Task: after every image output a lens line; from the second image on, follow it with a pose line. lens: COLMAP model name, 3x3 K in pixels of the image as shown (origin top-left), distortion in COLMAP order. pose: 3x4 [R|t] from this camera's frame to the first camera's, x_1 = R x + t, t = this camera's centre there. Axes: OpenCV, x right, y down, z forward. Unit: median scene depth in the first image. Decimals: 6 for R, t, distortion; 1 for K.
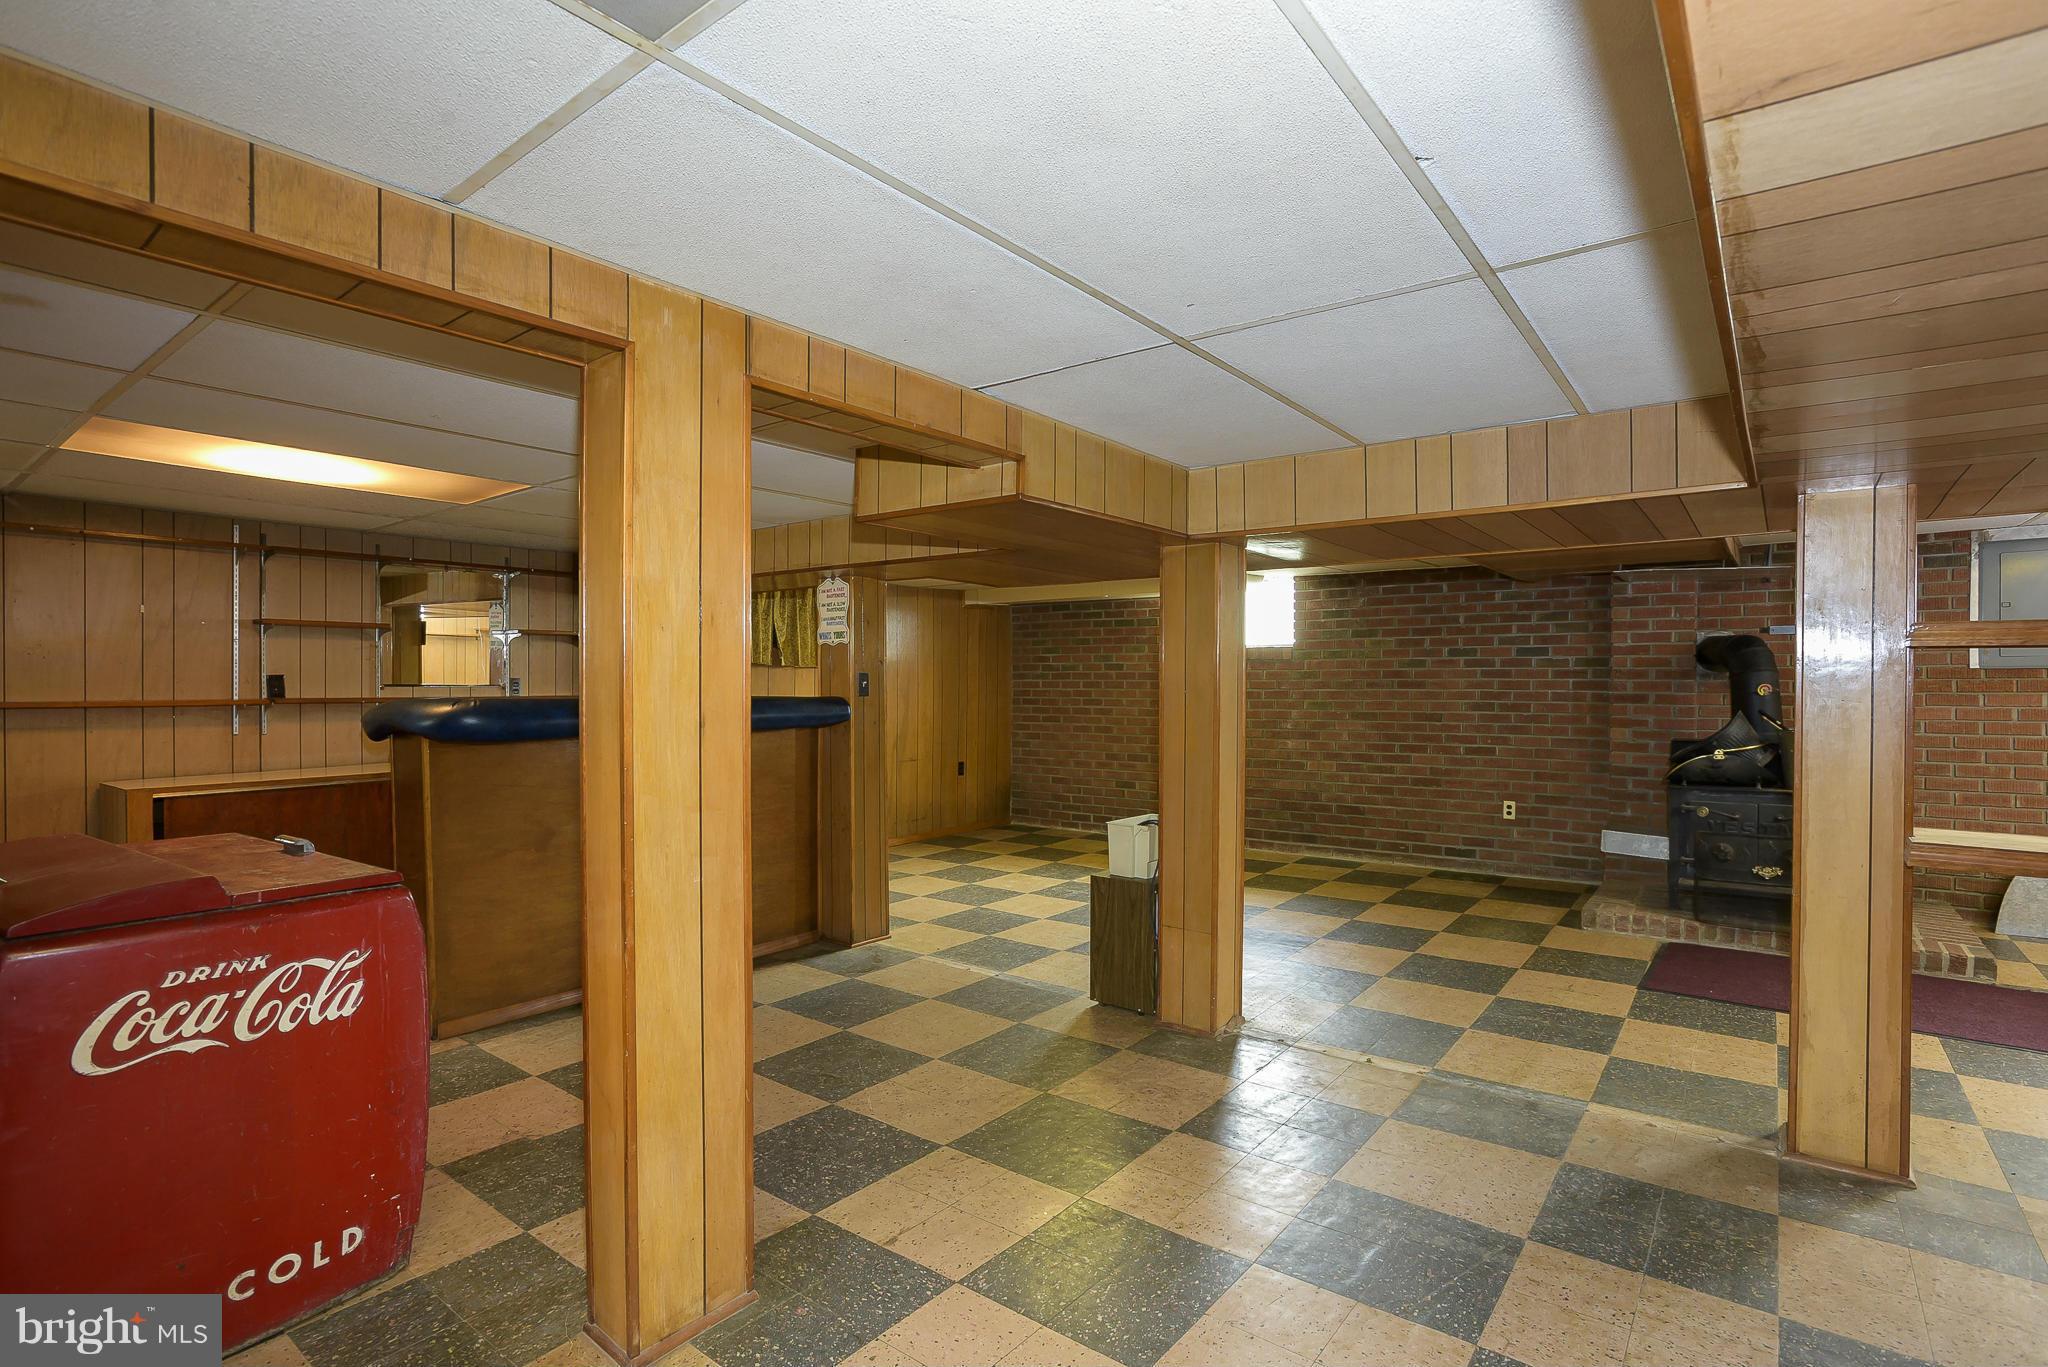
lens RADIAL K [[983.1, 0, 1027.9], [0, 983.1, 688.7], [0, 0, 1]] dist [0.006179, 0.001216]
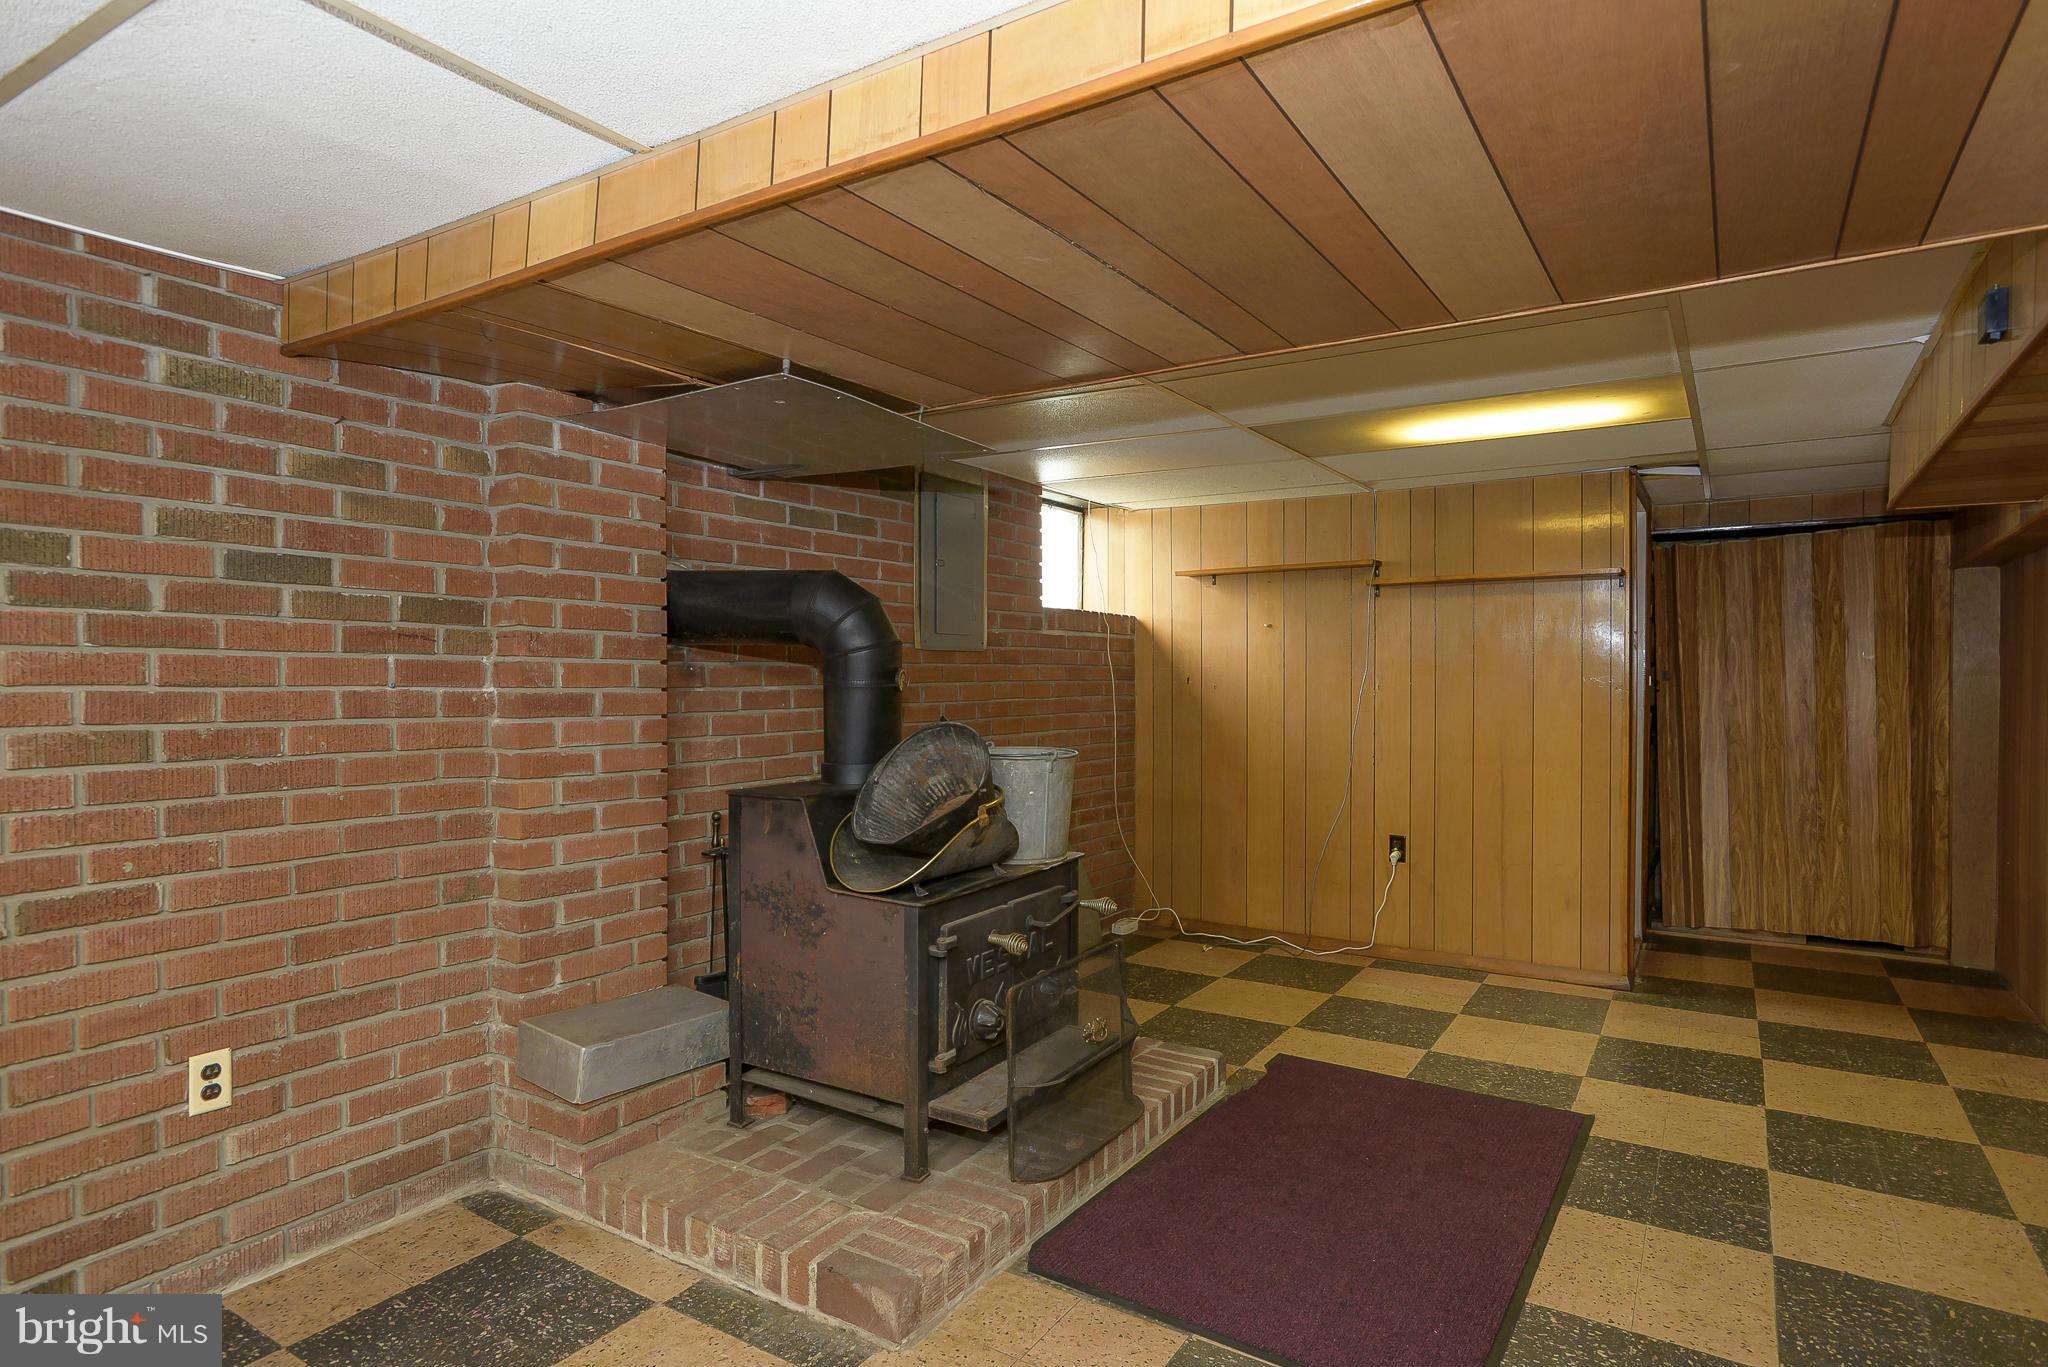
lens RADIAL K [[1086.4, 0, 1028.1], [0, 1086.4, 693.8], [0, 0, 1]] dist [-0.000611, 0.003673]
pose [[-0.088803, -0.012558, 0.995970, 0.134517], [0.009007, 0.999870, 0.013410, 0.000952], [-0.996008, 0.010161, -0.088679, 0.786598]]
